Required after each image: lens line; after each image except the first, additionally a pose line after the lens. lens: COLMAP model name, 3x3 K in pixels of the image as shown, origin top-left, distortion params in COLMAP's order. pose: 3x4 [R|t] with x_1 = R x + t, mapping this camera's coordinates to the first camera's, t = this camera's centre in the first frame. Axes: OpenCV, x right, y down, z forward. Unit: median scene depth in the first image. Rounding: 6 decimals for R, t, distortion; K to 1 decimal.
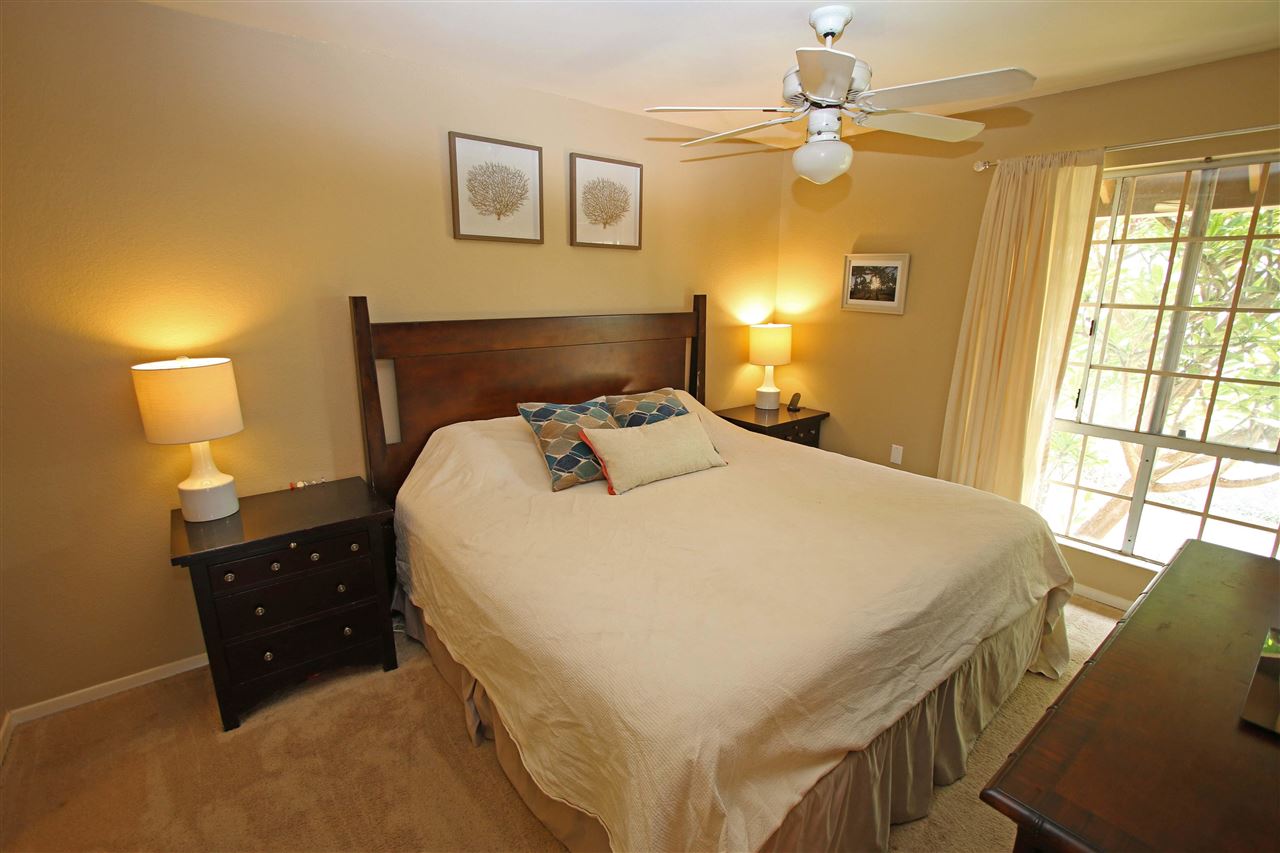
lens RADIAL K [[576.2, 0, 640.0], [0, 576.2, 426.5], [0, 0, 1]] dist [-0.017460, 0.000087]
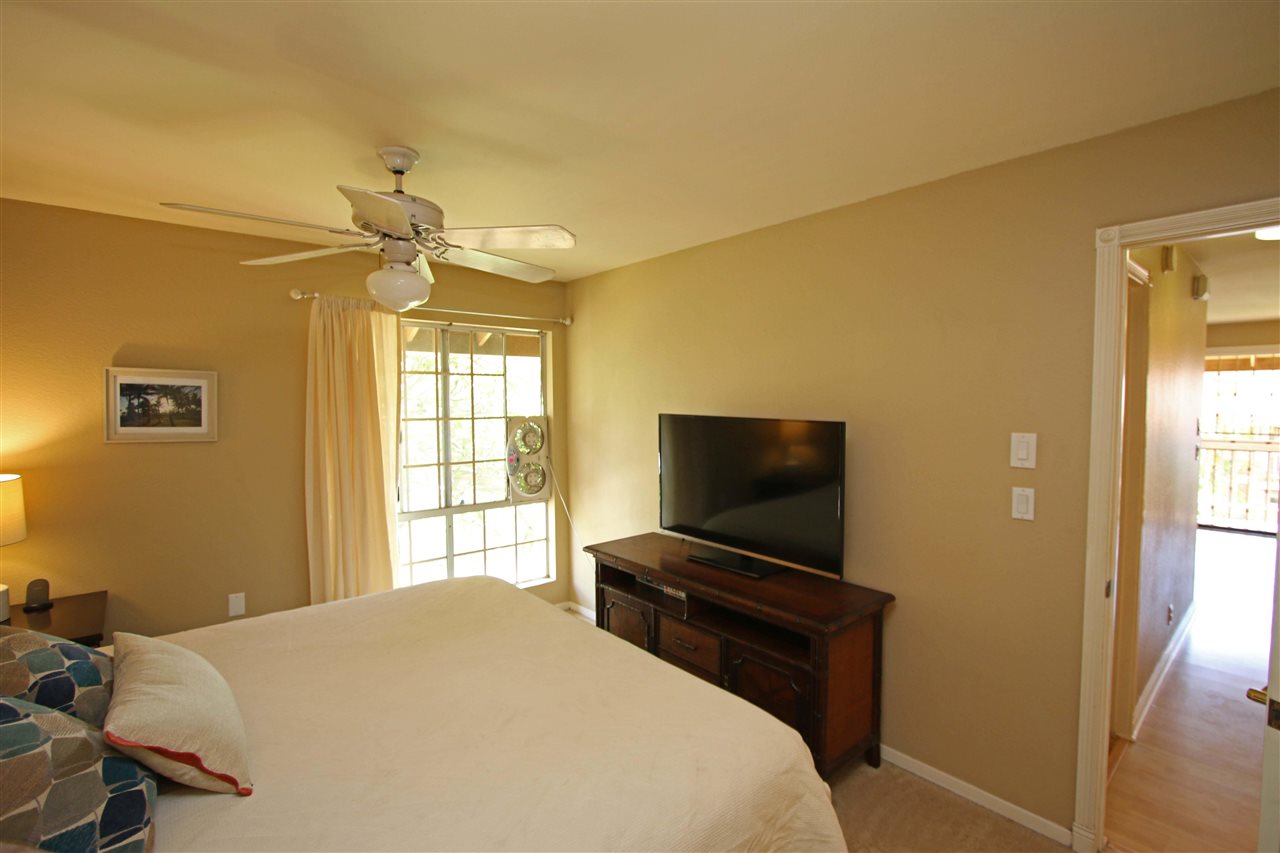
lens RADIAL K [[584.4, 0, 644.2], [0, 584.4, 424.1], [0, 0, 1]] dist [-0.016482, 0.002300]
pose [[-0.033439, -0.048952, 0.998241, -0.416777], [0.238005, 0.969676, 0.055524, -0.115724], [-0.970688, 0.239443, -0.020774, 0.395129]]
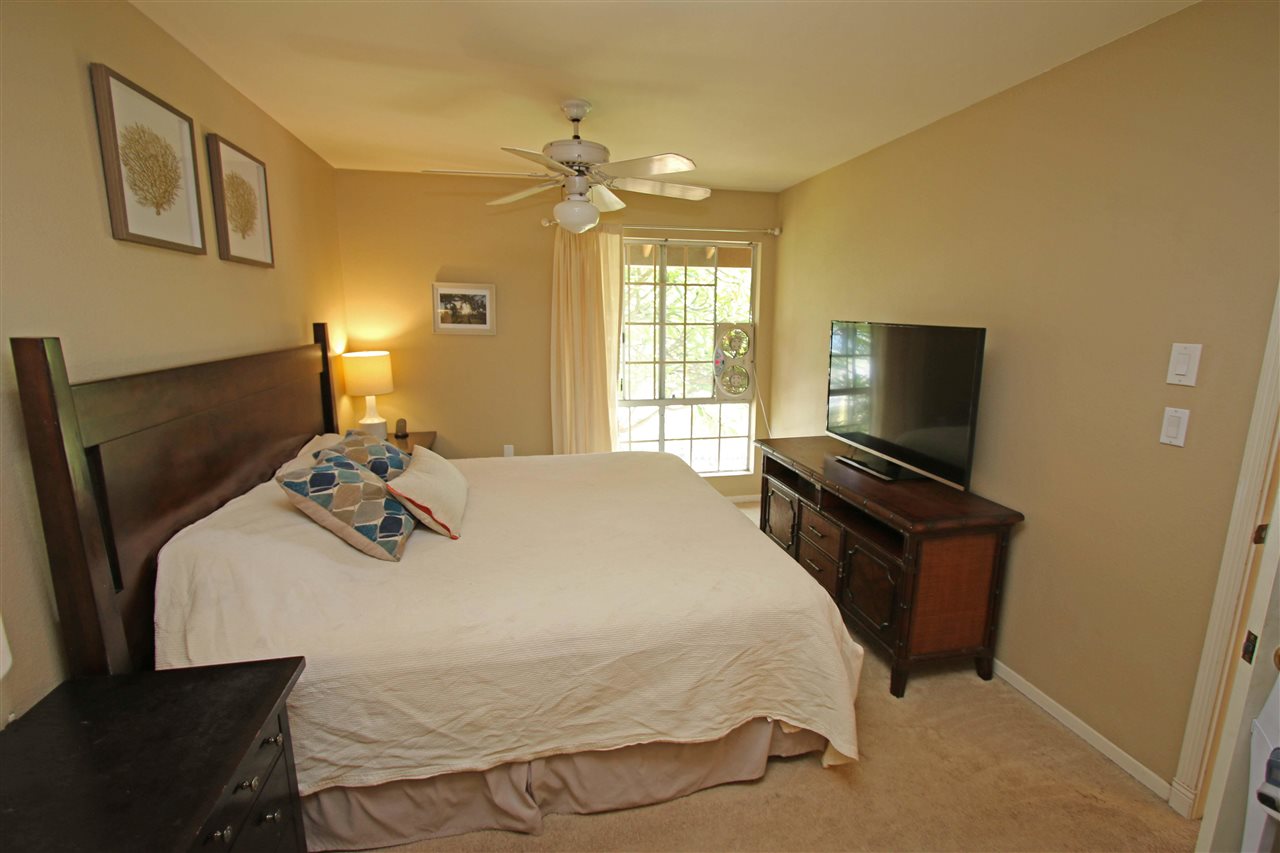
lens RADIAL K [[584.4, 0, 644.2], [0, 584.4, 424.1], [0, 0, 1]] dist [-0.016482, 0.002300]
pose [[0.445002, -0.170776, 0.879096, -0.493344], [0.208407, 0.974445, 0.083803, -0.053536], [-0.870942, 0.145917, 0.469221, 0.193912]]
